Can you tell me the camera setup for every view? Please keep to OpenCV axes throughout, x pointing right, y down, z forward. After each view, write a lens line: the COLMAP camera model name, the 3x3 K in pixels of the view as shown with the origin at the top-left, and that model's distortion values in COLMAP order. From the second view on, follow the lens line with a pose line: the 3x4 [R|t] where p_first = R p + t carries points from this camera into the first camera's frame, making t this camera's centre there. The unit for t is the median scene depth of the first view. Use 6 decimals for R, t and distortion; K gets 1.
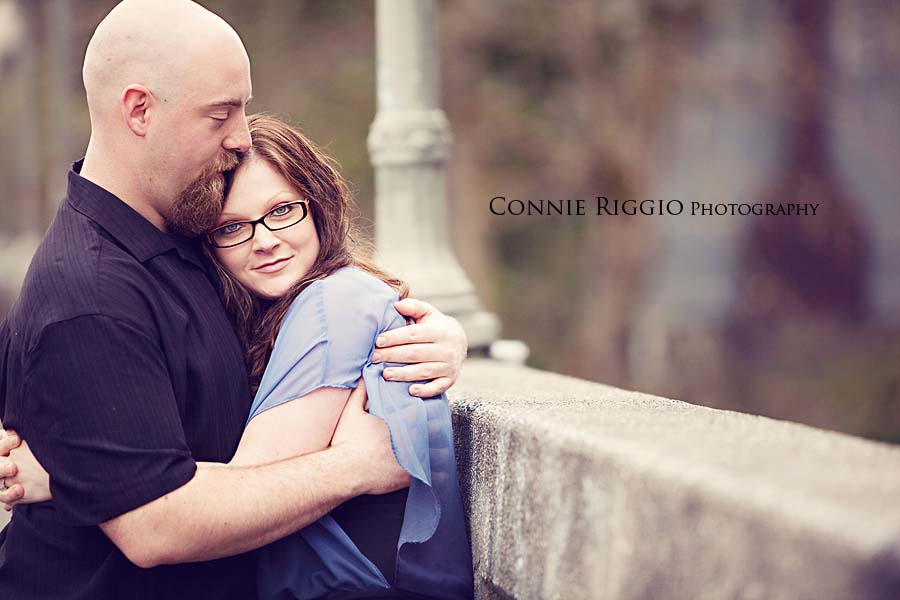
lens RADIAL K [[5186.8, 0, 450.0], [0, 5186.8, 300.1], [0, 0, 1]] dist [0.218076, 0.000000]
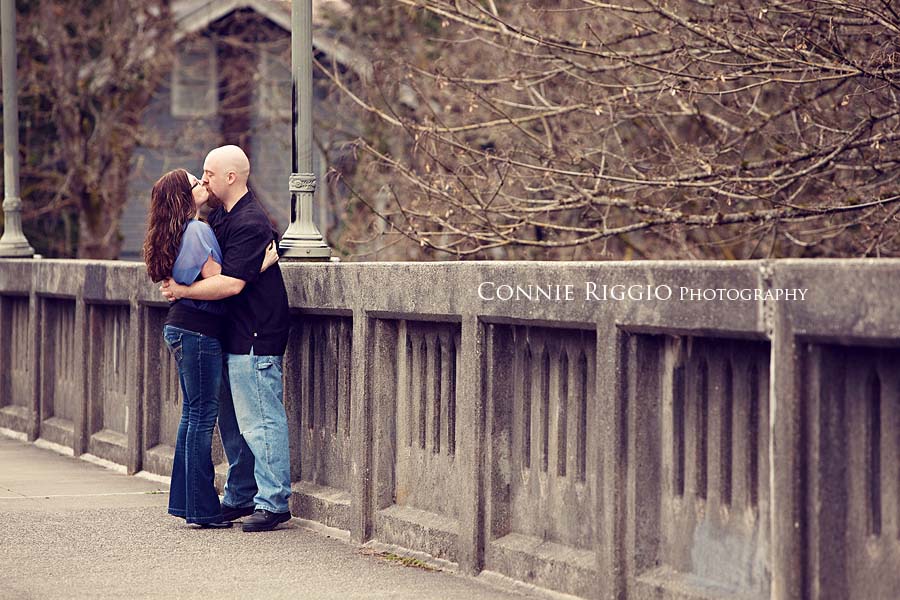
lens RADIAL K [[5186.8, 0, 450.0], [0, 5186.8, 300.1], [0, 0, 1]] dist [0.218076, 0.000000]
pose [[0.995204, 0.003871, 0.097745, -0.064617], [-0.003746, 0.999992, -0.001463, 0.048406], [-0.097750, 0.001090, 0.995210, -3.100348]]
